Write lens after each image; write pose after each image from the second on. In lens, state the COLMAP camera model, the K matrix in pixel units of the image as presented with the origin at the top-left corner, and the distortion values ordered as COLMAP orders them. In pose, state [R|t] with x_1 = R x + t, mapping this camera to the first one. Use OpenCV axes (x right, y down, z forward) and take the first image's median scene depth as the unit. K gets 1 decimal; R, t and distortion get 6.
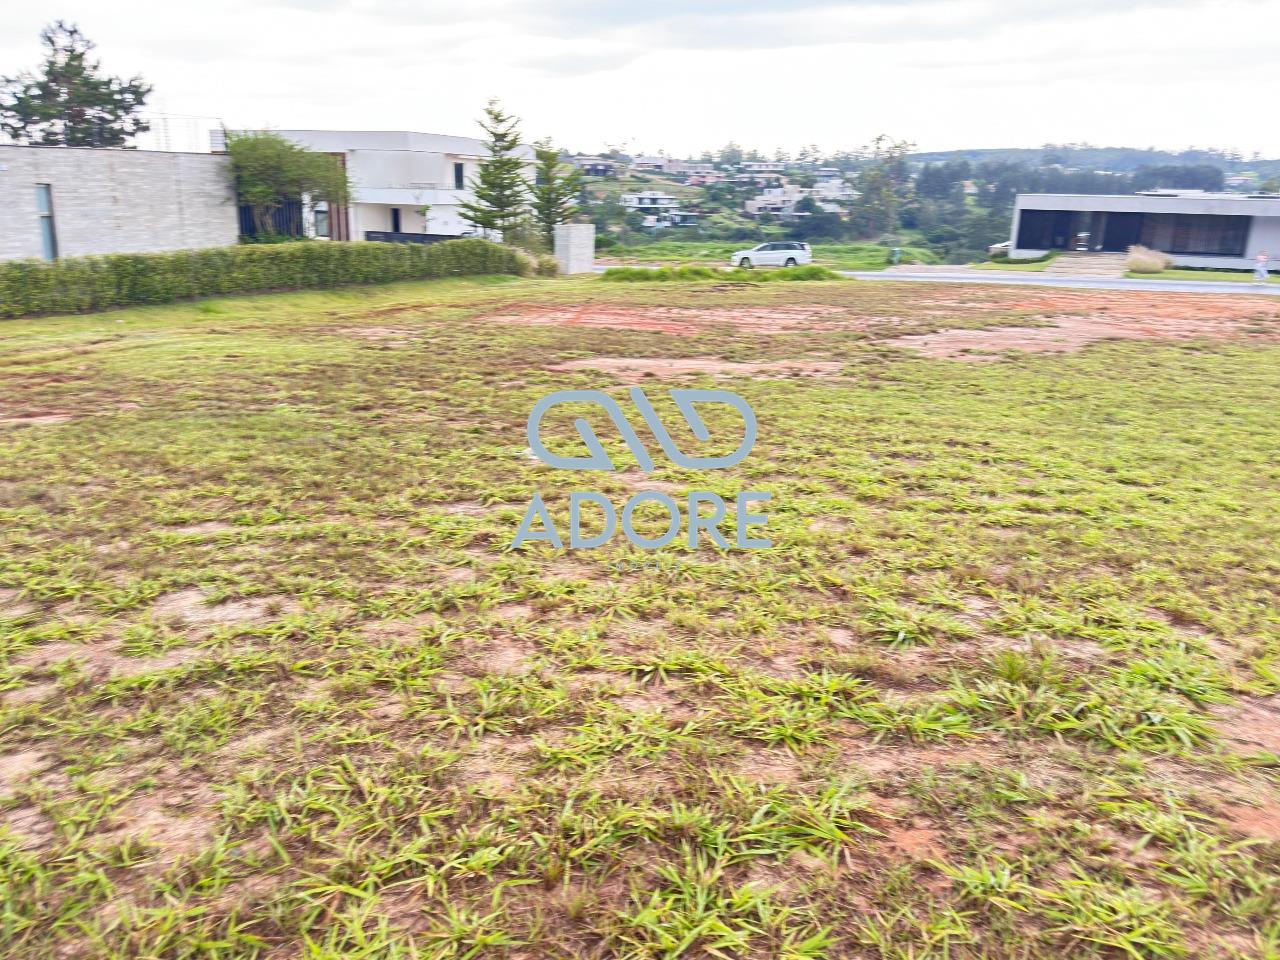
lens RADIAL K [[1035.2, 0, 638.9], [0, 1035.2, 475.0], [0, 0, 1]] dist [0.089629, -0.119734]
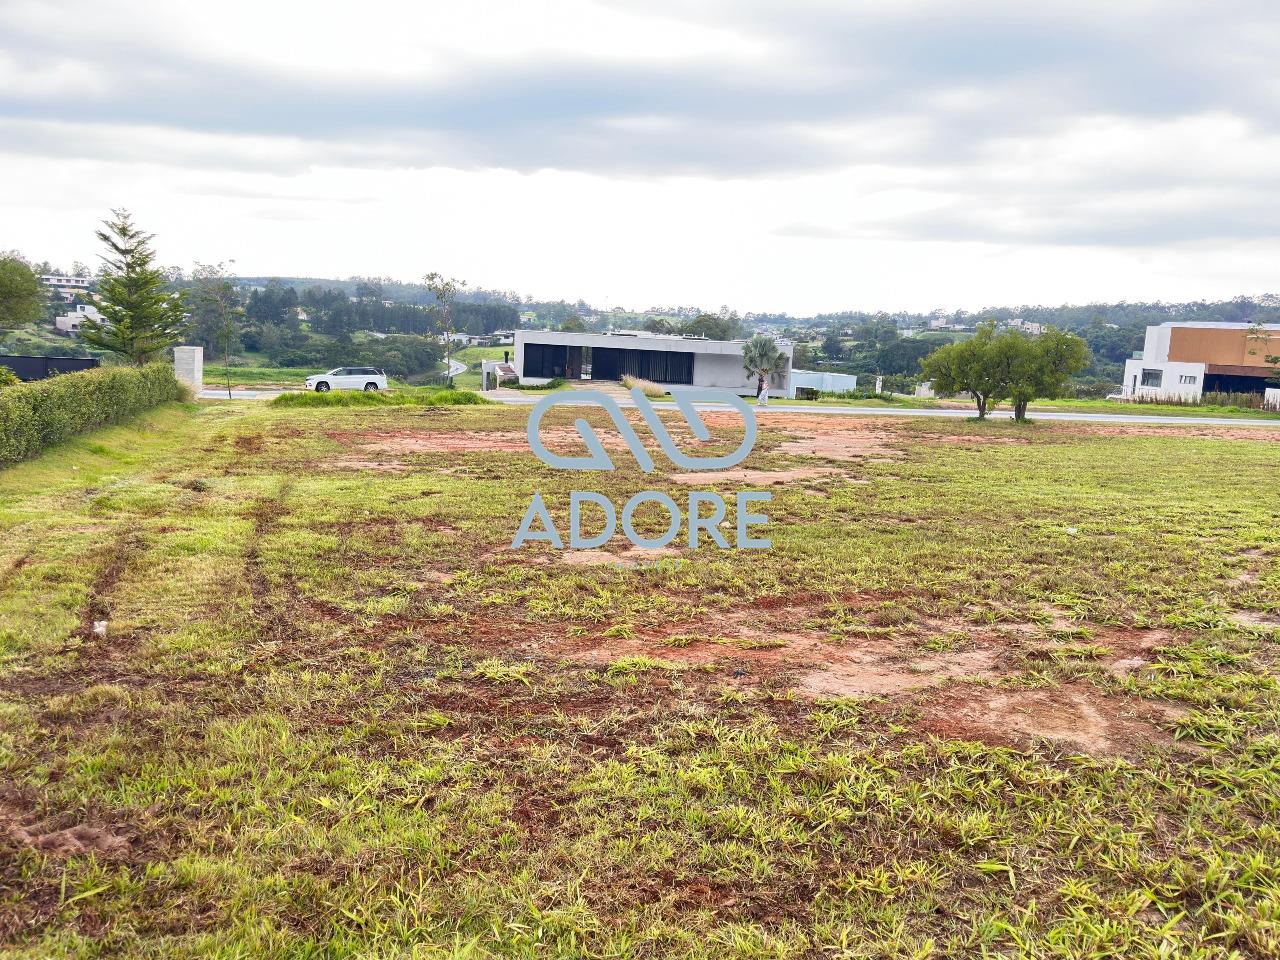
lens RADIAL K [[1041.2, 0, 645.2], [0, 1041.2, 475.3], [0, 0, 1]] dist [0.092111, -0.148968]
pose [[0.811923, -0.052483, 0.581400, -0.053915], [0.119346, 0.989838, -0.077314, -0.002071], [-0.571435, 0.132161, 0.809936, 0.007639]]
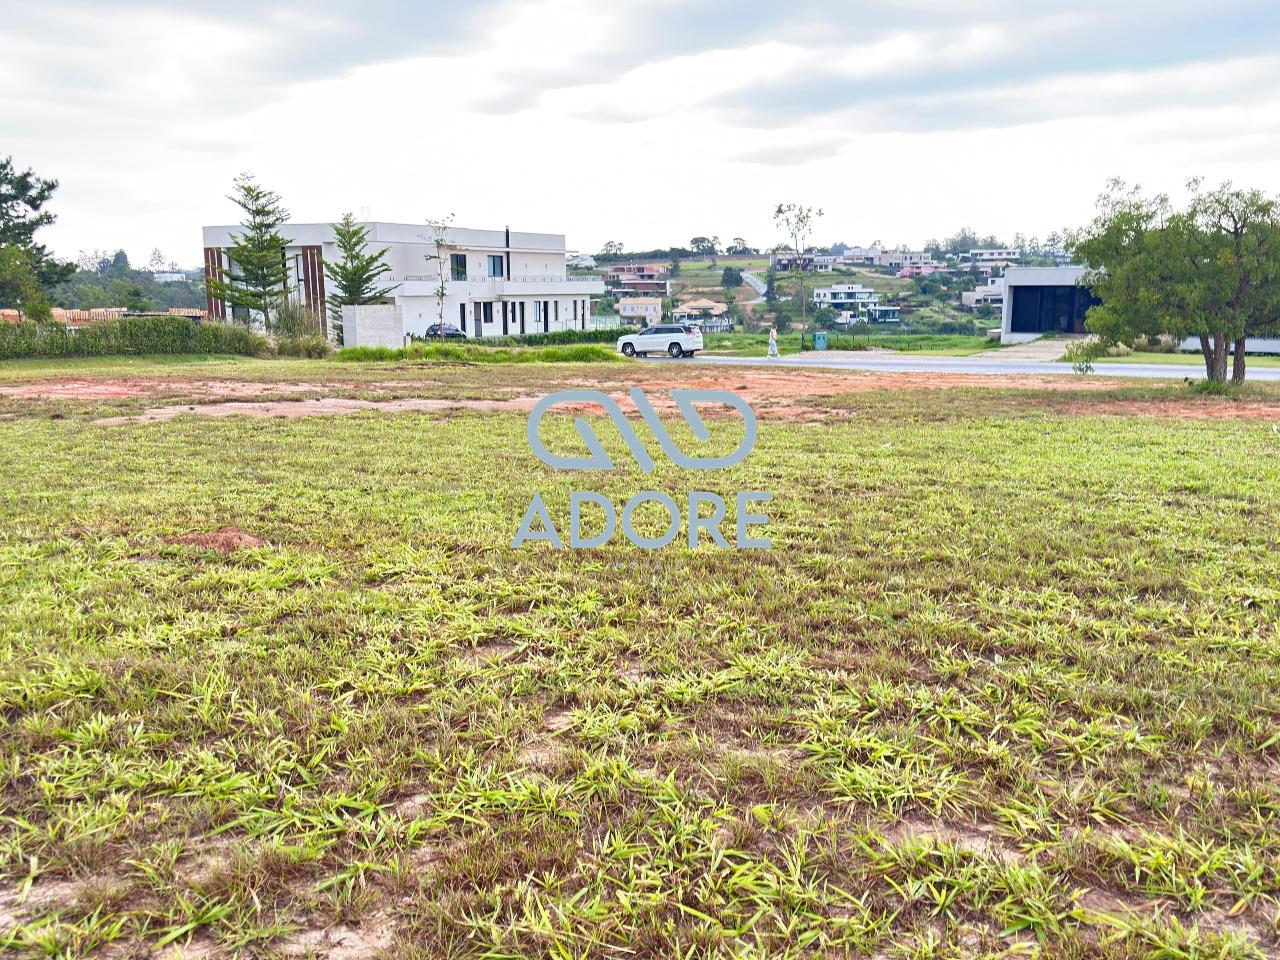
lens RADIAL K [[1169.7, 0, 628.9], [0, 1169.7, 480.3], [0, 0, 1]] dist [0.101381, 0.000000]
pose [[0.969222, 0.016285, -0.245649, 0.079692], [-0.042510, 0.993893, -0.101836, 0.000850], [0.242490, 0.109144, 0.963995, 0.016969]]
